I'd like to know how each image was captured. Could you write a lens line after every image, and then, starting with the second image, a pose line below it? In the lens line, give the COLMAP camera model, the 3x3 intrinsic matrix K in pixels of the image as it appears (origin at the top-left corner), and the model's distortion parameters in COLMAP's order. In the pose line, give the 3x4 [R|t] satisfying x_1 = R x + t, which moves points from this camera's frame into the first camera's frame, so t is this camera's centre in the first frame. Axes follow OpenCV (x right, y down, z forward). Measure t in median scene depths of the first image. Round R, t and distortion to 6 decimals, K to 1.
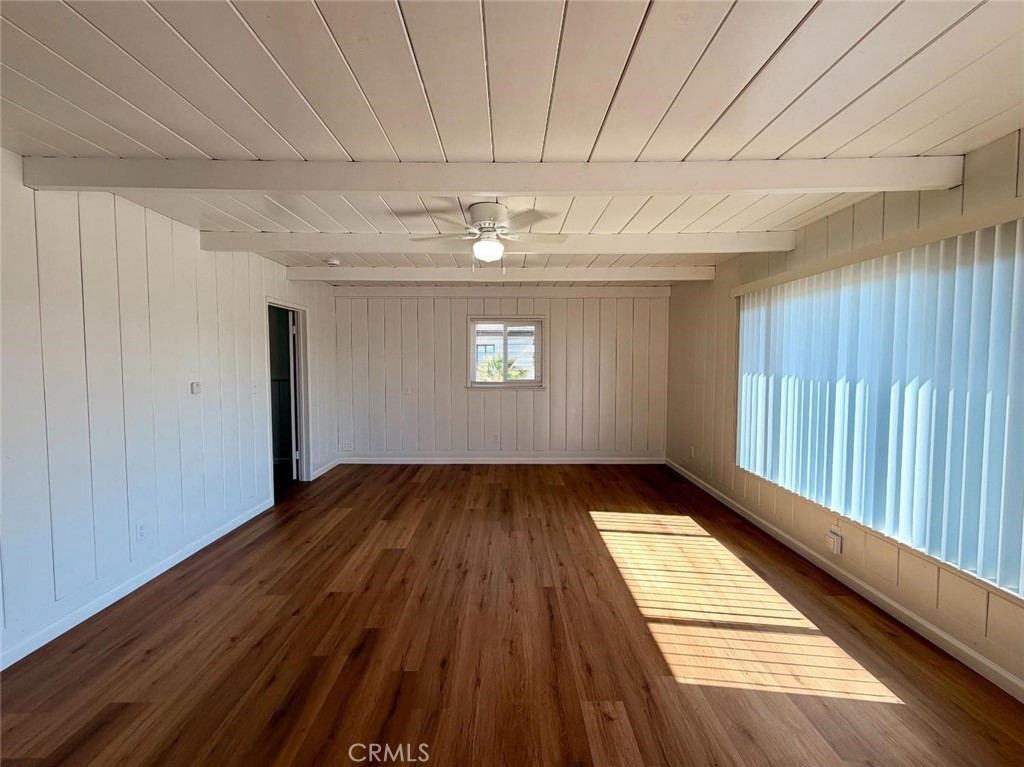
lens RADIAL K [[439.3, 0, 512.0], [0, 439.3, 383.5], [0, 0, 1]] dist [-0.001248, -0.000242]
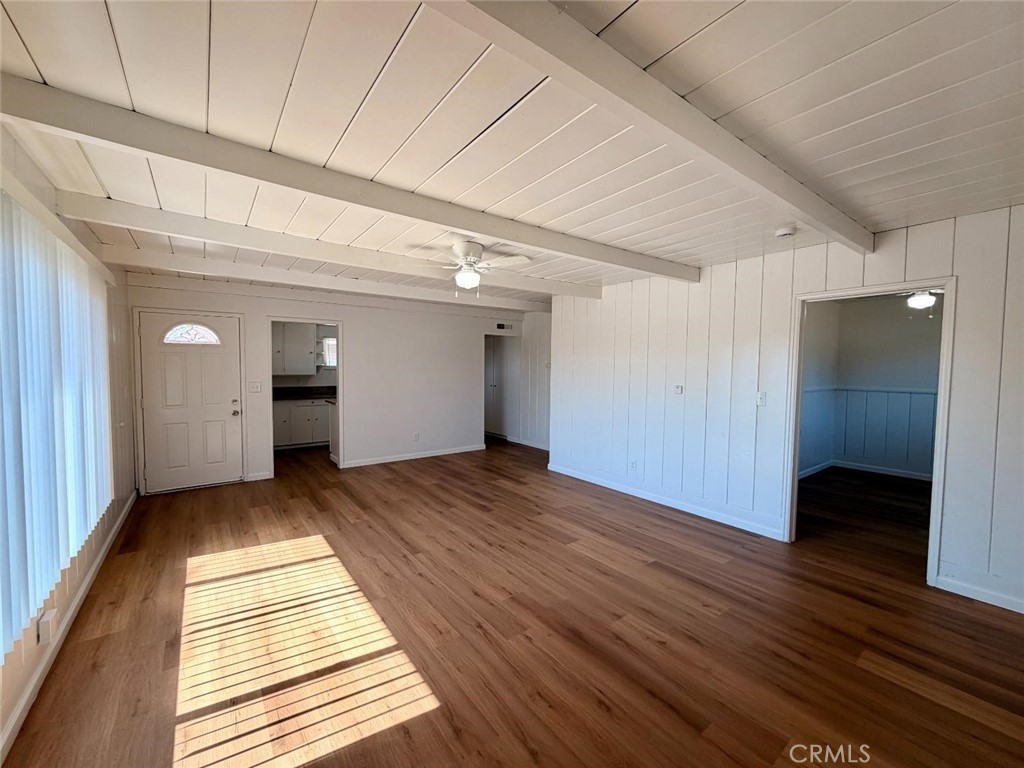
lens RADIAL K [[409.0, 0, 509.5], [0, 409.0, 385.8], [0, 0, 1]] dist [-0.000816, 0.000314]
pose [[-0.803869, 0.021048, -0.594434, 0.477287], [-0.040763, 0.995075, 0.090359, -0.099512], [0.593408, 0.096867, -0.799051, 1.769446]]
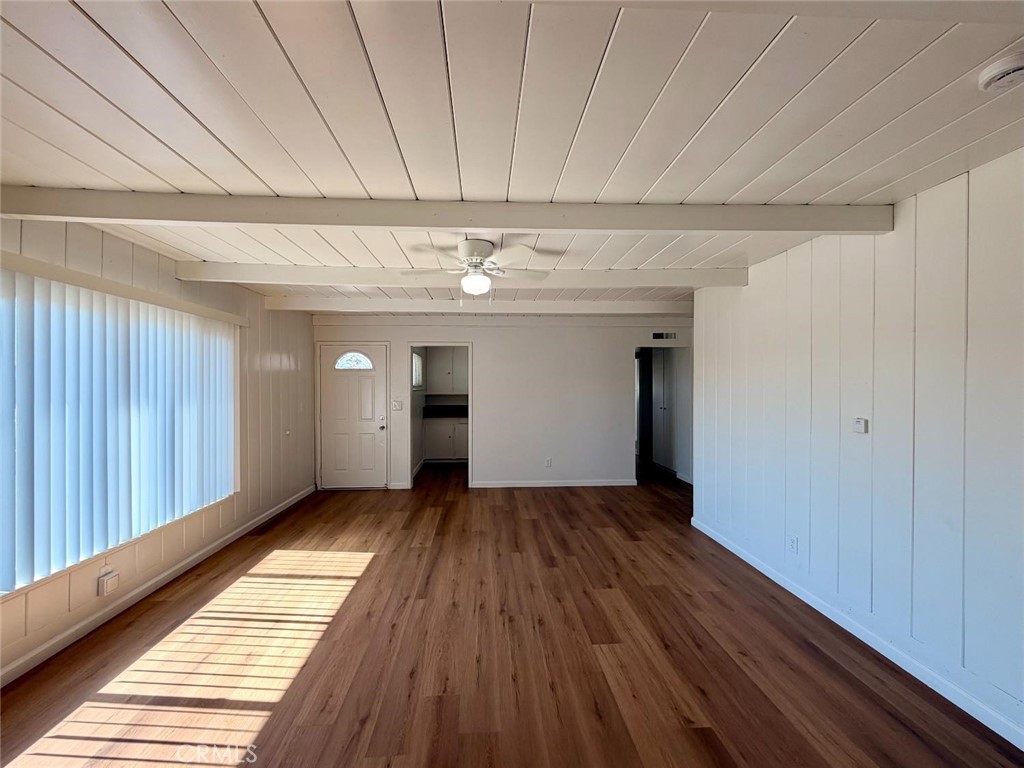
lens RADIAL K [[419.7, 0, 508.1], [0, 419.7, 384.4], [0, 0, 1]] dist [0.001811, 0.000345]
pose [[-0.998668, -0.000034, -0.051591, -0.067830], [-0.002895, 0.998461, 0.055378, -0.105178], [0.051510, 0.055454, -0.997132, 1.764943]]
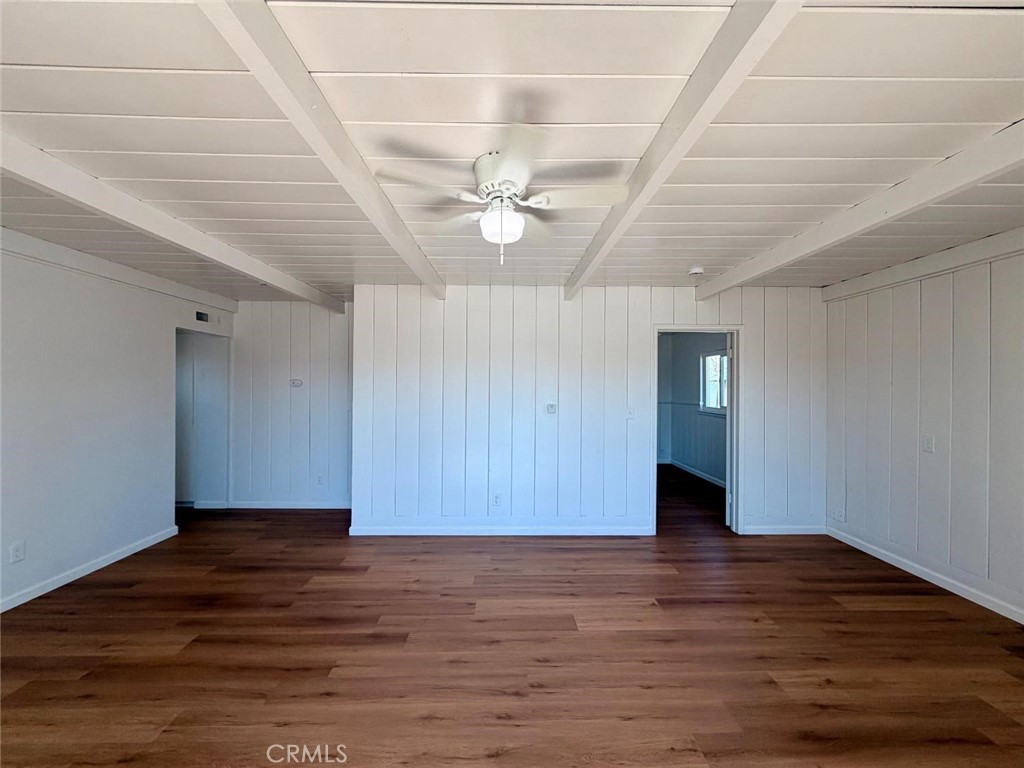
lens RADIAL K [[409.0, 0, 509.5], [0, 409.0, 385.8], [0, 0, 1]] dist [-0.000816, 0.000314]
pose [[0.010254, 0.000450, -0.999947, 0.505951], [-0.057790, 0.998329, -0.000143, -0.051965], [0.998276, 0.057789, 0.010263, 0.891976]]
